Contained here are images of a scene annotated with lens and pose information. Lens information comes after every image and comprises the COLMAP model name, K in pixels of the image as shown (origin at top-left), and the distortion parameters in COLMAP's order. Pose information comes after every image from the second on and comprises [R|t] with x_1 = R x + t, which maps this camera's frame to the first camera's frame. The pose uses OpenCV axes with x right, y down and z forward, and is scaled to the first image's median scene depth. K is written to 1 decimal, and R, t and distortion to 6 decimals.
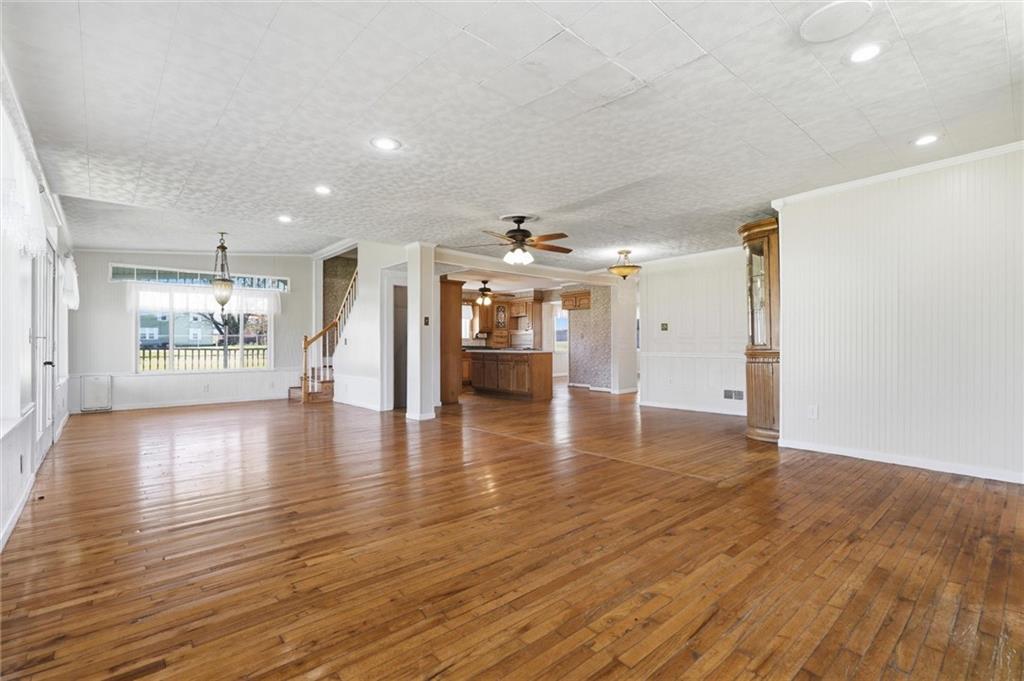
lens RADIAL K [[465.0, 0, 514.6], [0, 465.0, 344.0], [0, 0, 1]] dist [-0.003478, 0.001157]
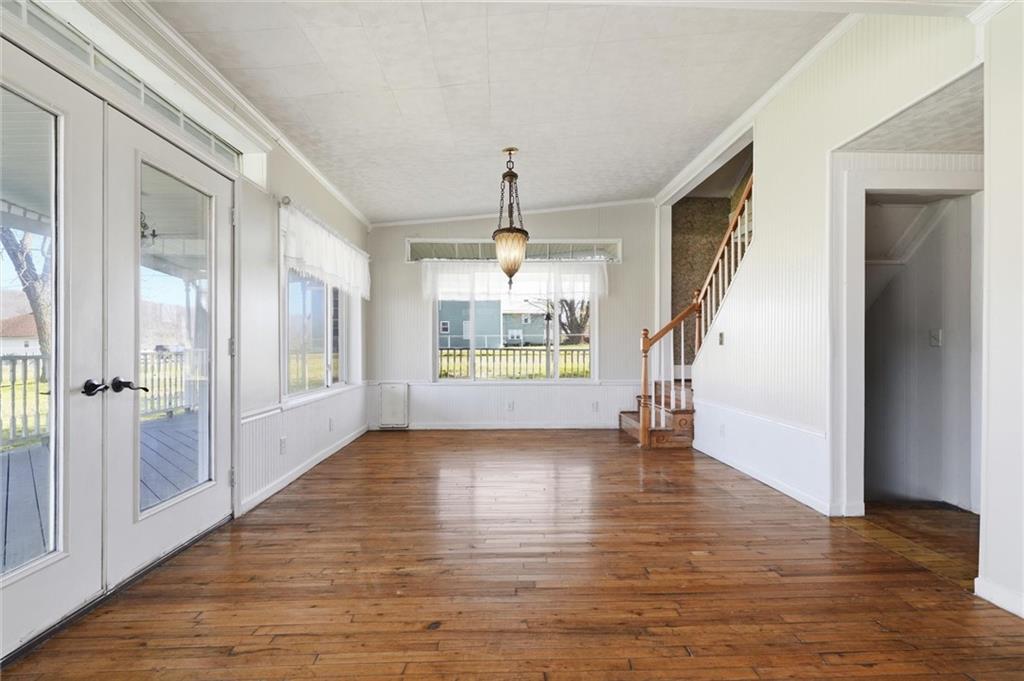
lens RADIAL K [[465.0, 0, 513.2], [0, 465.0, 344.8], [0, 0, 1]] dist [-0.003478, 0.001157]
pose [[0.773259, 0.001262, -0.634089, -0.208299], [0.000424, 0.999997, 0.002508, 0.000287], [0.634090, -0.002208, 0.773256, 0.442970]]
